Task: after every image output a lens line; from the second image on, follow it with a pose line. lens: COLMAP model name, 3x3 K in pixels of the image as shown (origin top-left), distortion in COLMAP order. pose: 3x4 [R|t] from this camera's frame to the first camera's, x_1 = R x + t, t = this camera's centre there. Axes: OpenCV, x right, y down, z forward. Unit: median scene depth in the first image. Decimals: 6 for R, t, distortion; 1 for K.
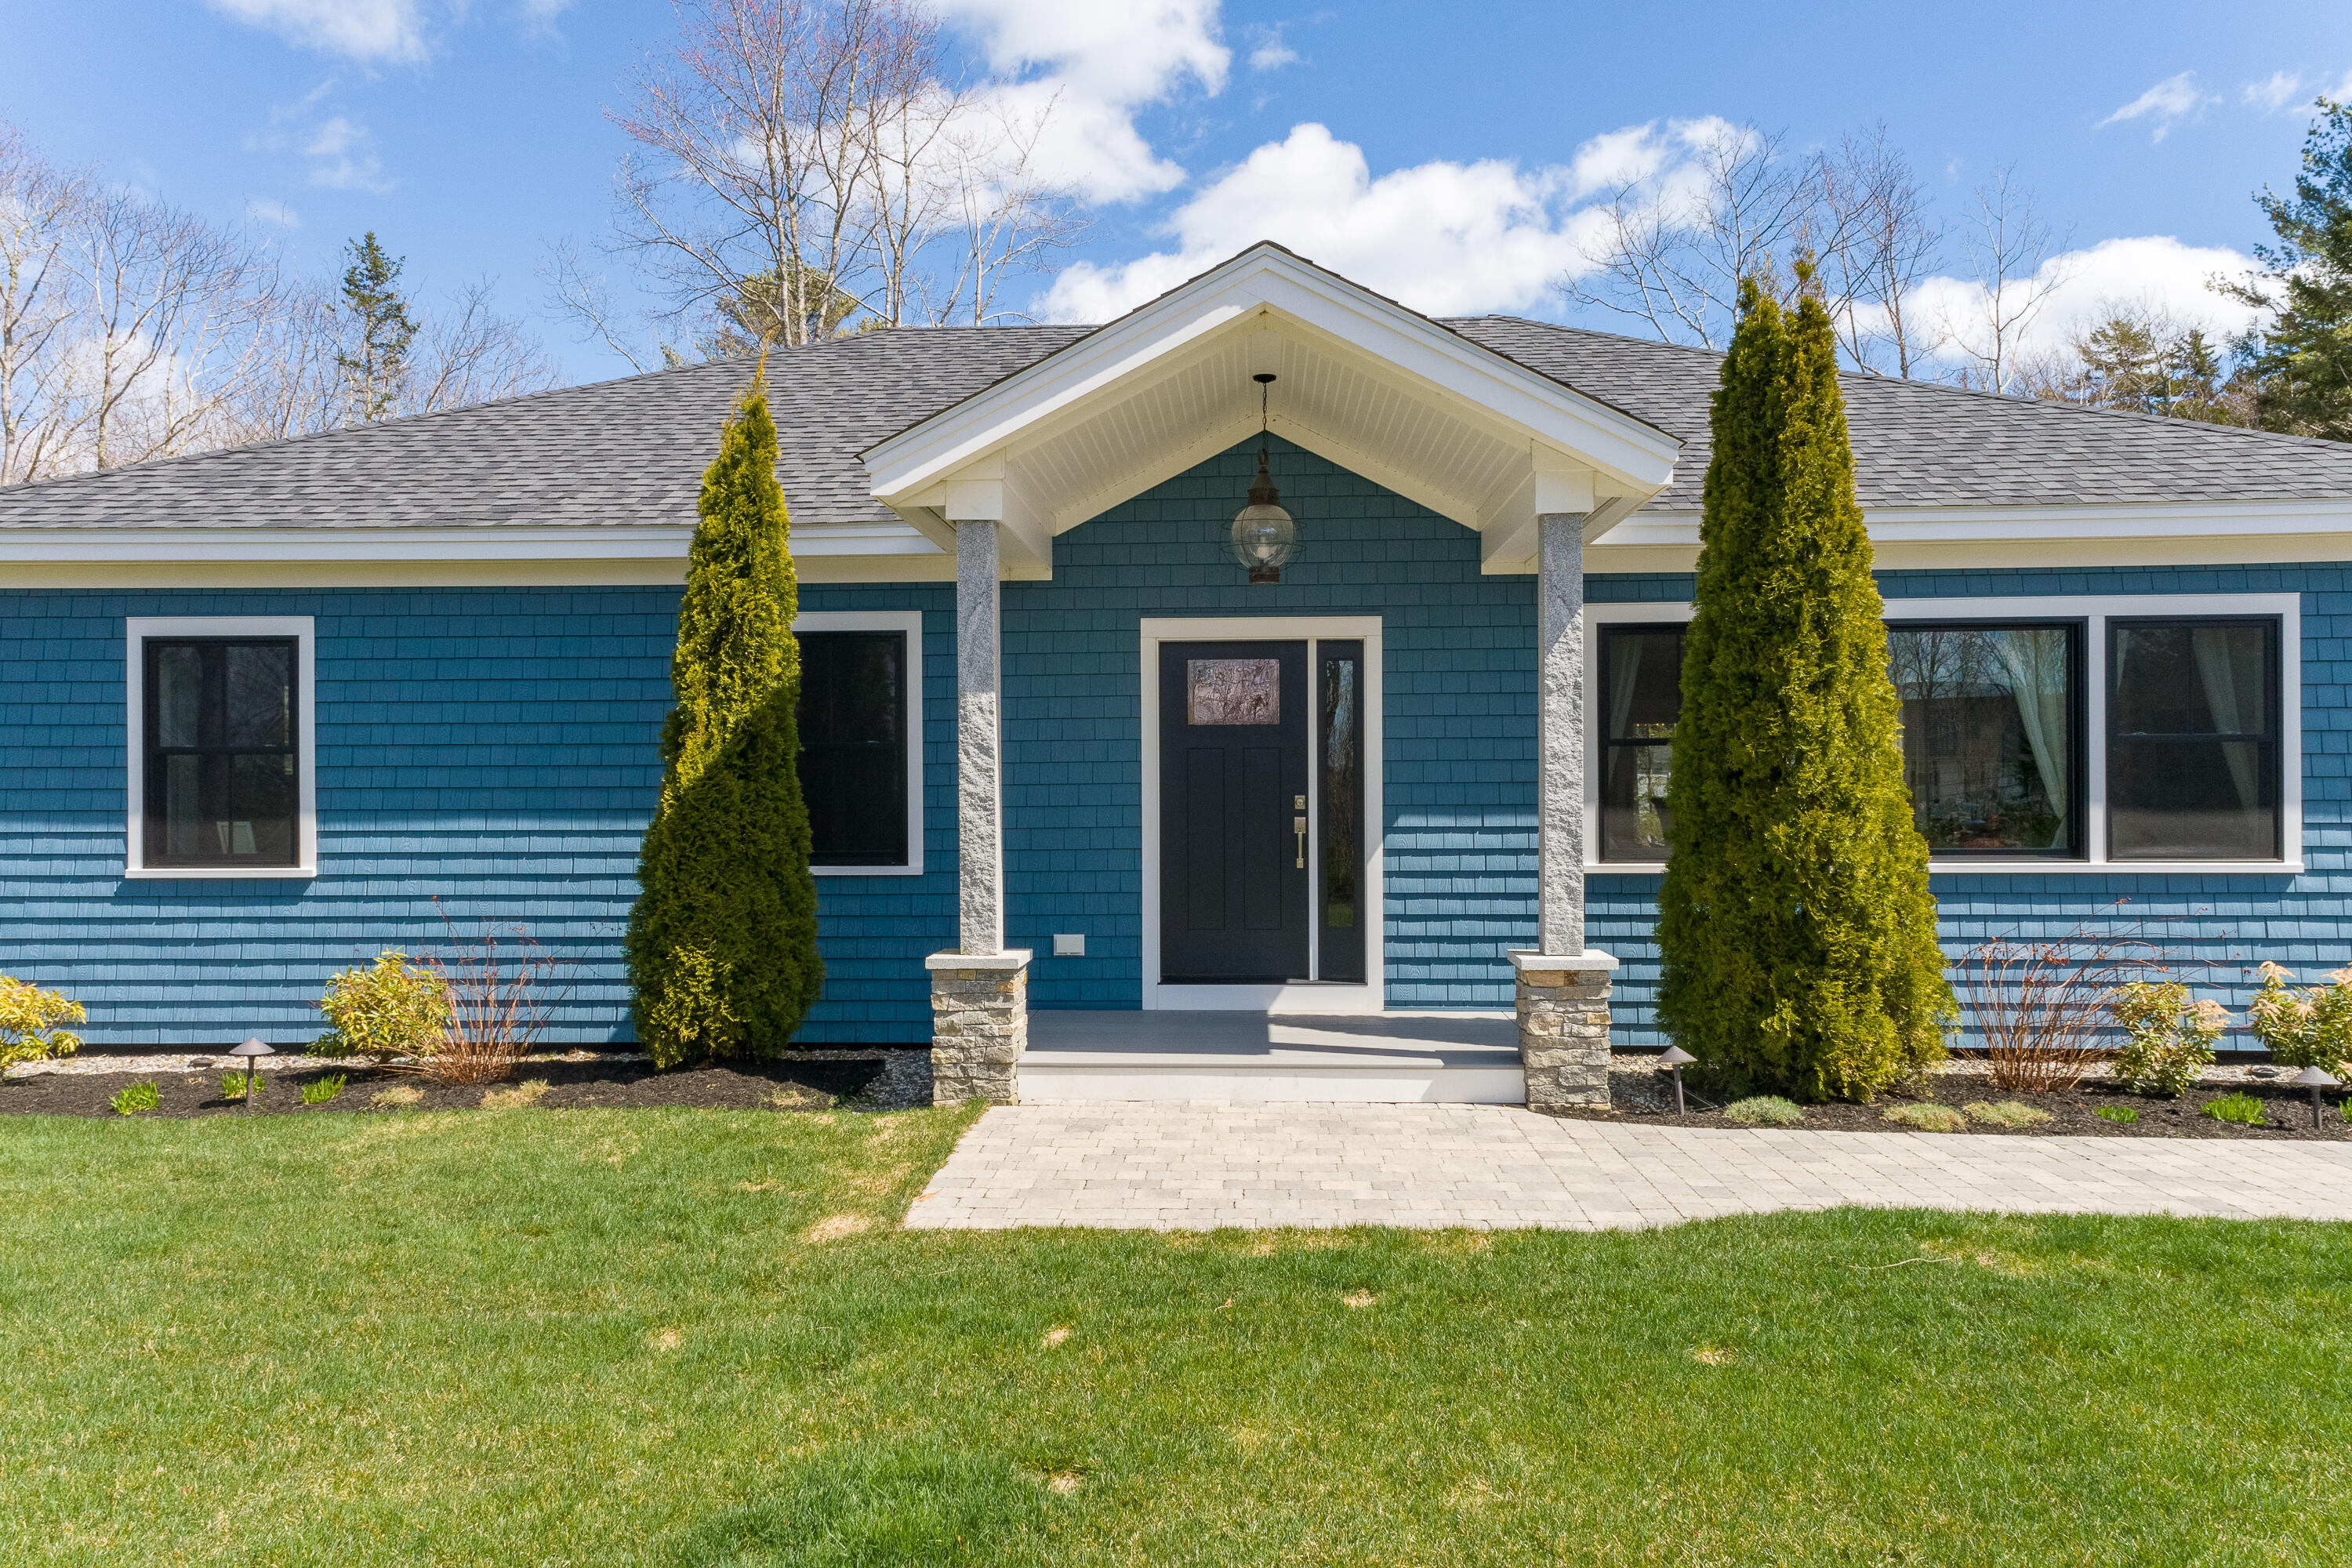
lens RADIAL K [[1588.2, 0, 1176.0], [0, 1588.2, 784.0], [0, 0, 1]] dist [0.018993, 0.021611]
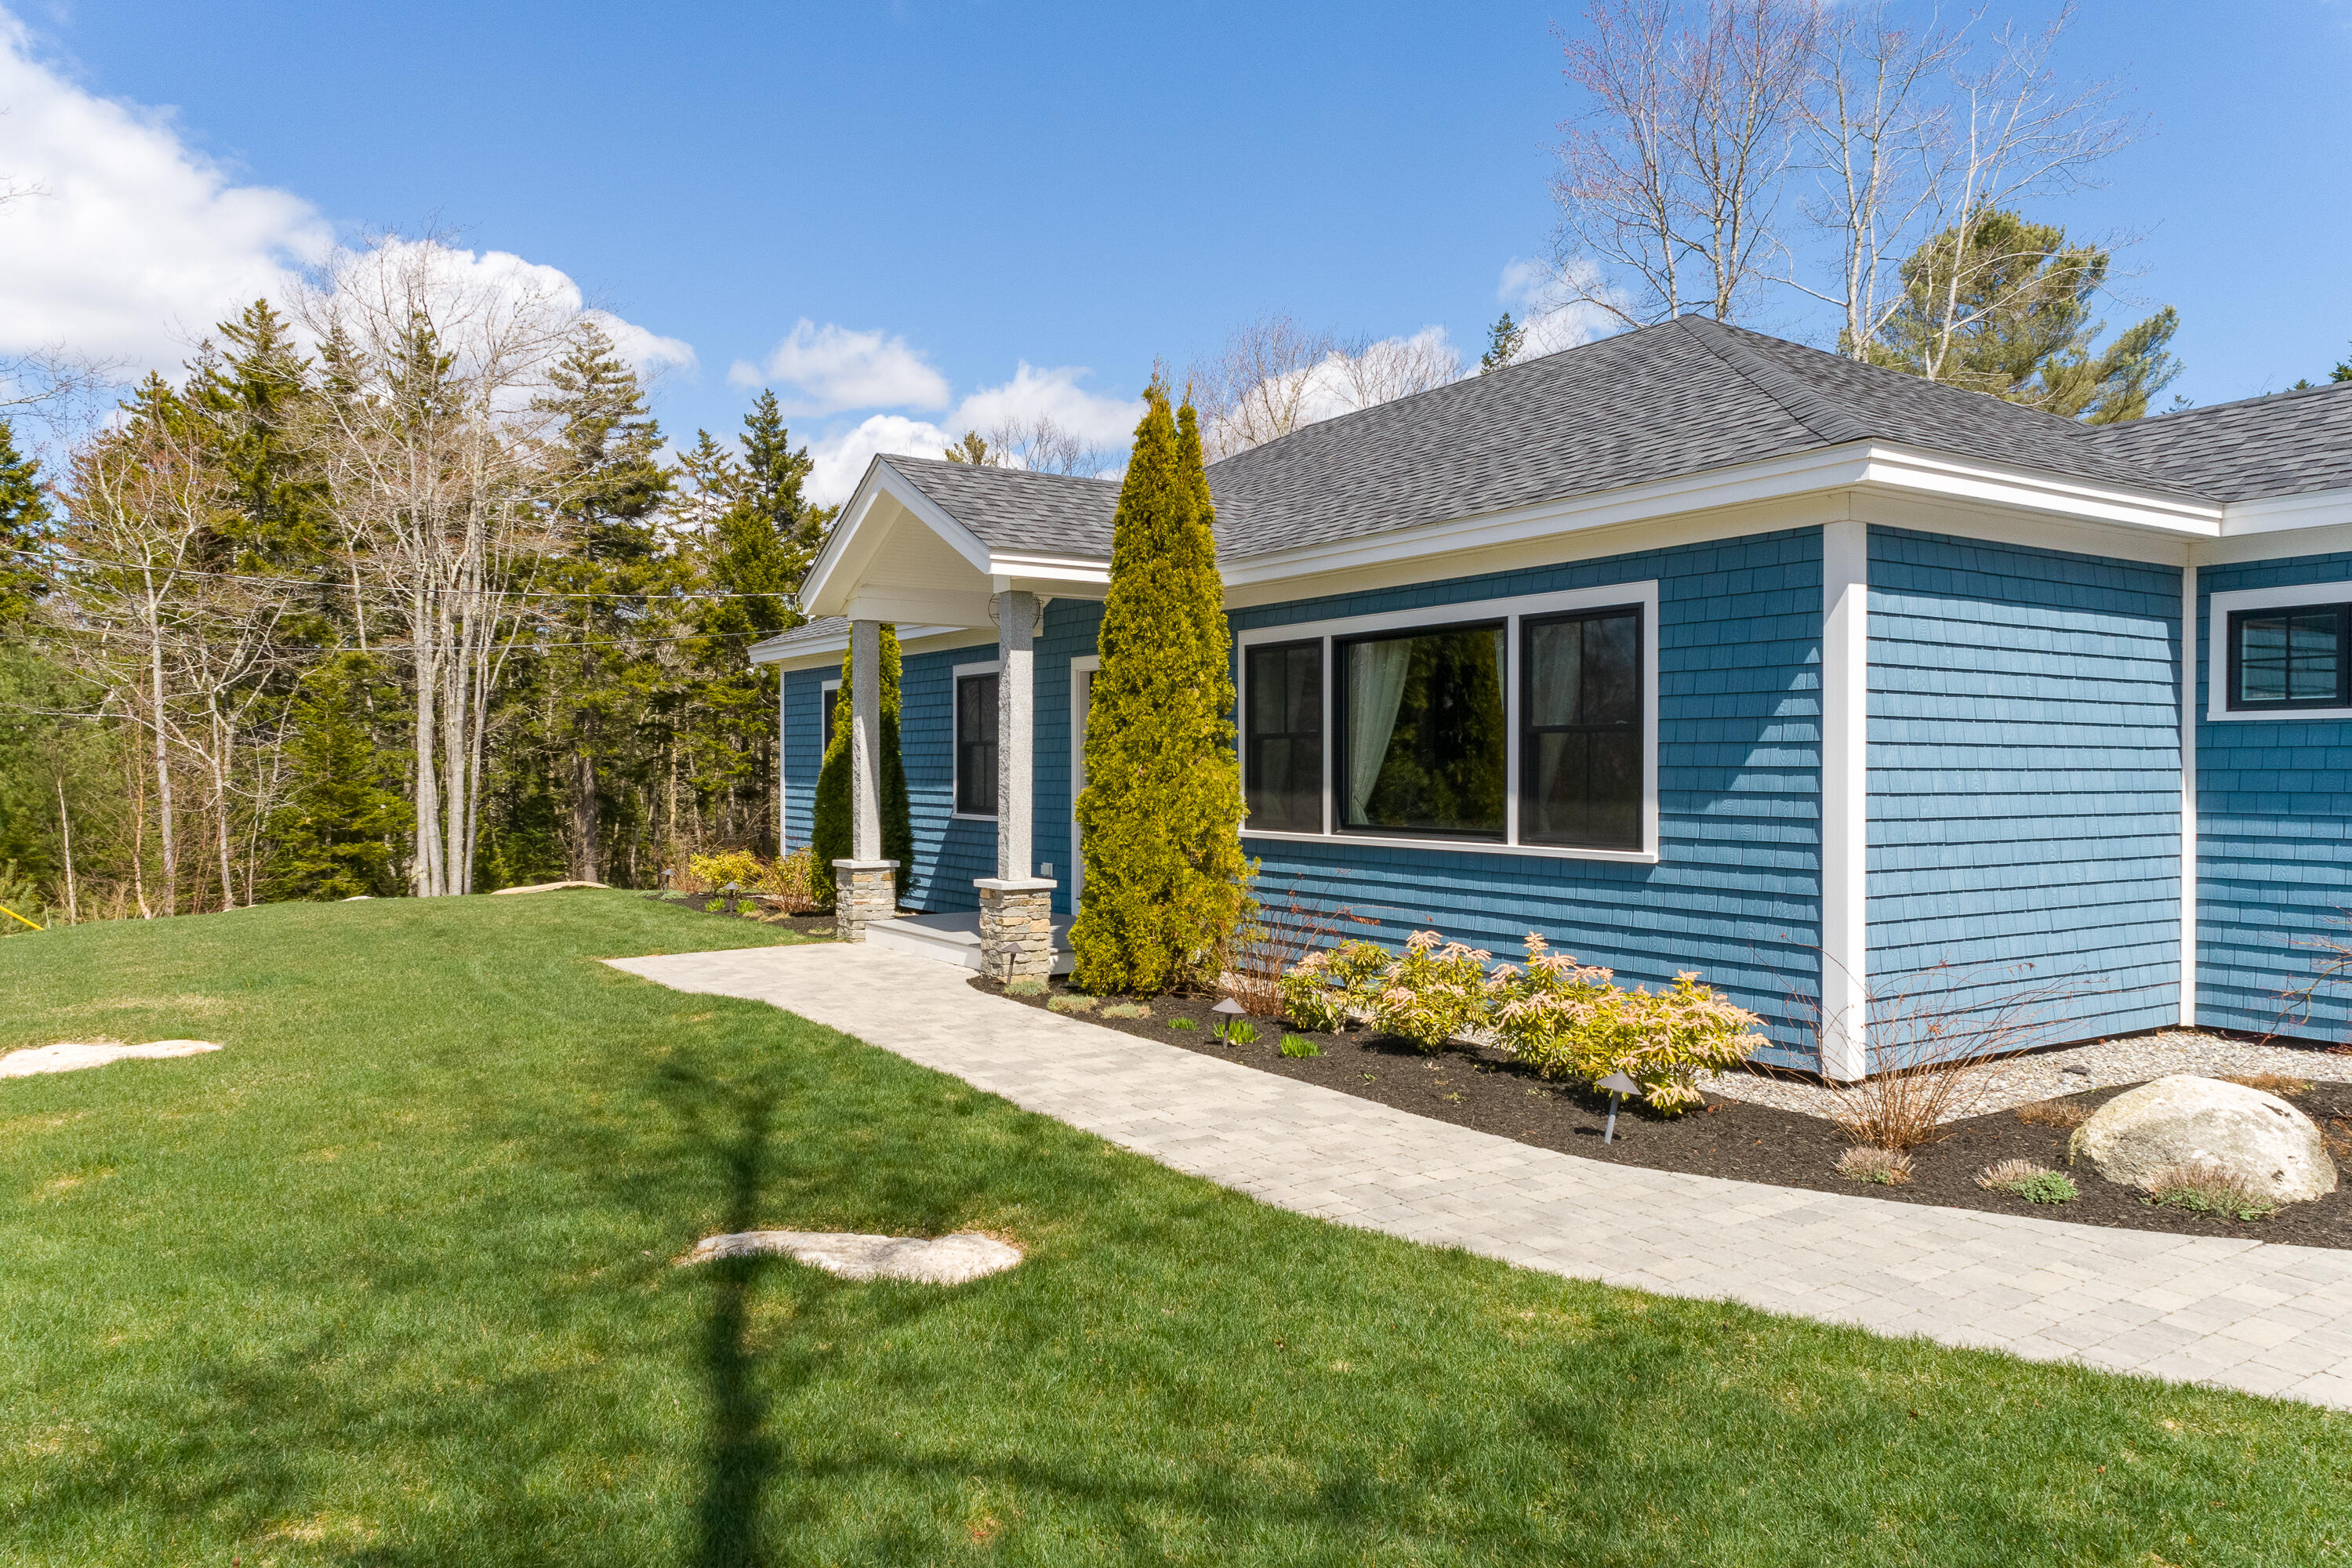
lens RADIAL K [[1587.6, 0, 1200.0], [0, 1587.6, 787.3], [0, 0, 1]] dist [0.006047, 0.003308]
pose [[0.596950, 0.015561, -0.802128, 1.472413], [0.001112, 0.999795, 0.020223, -0.013094], [0.802278, -0.012964, 0.596810, 0.220505]]
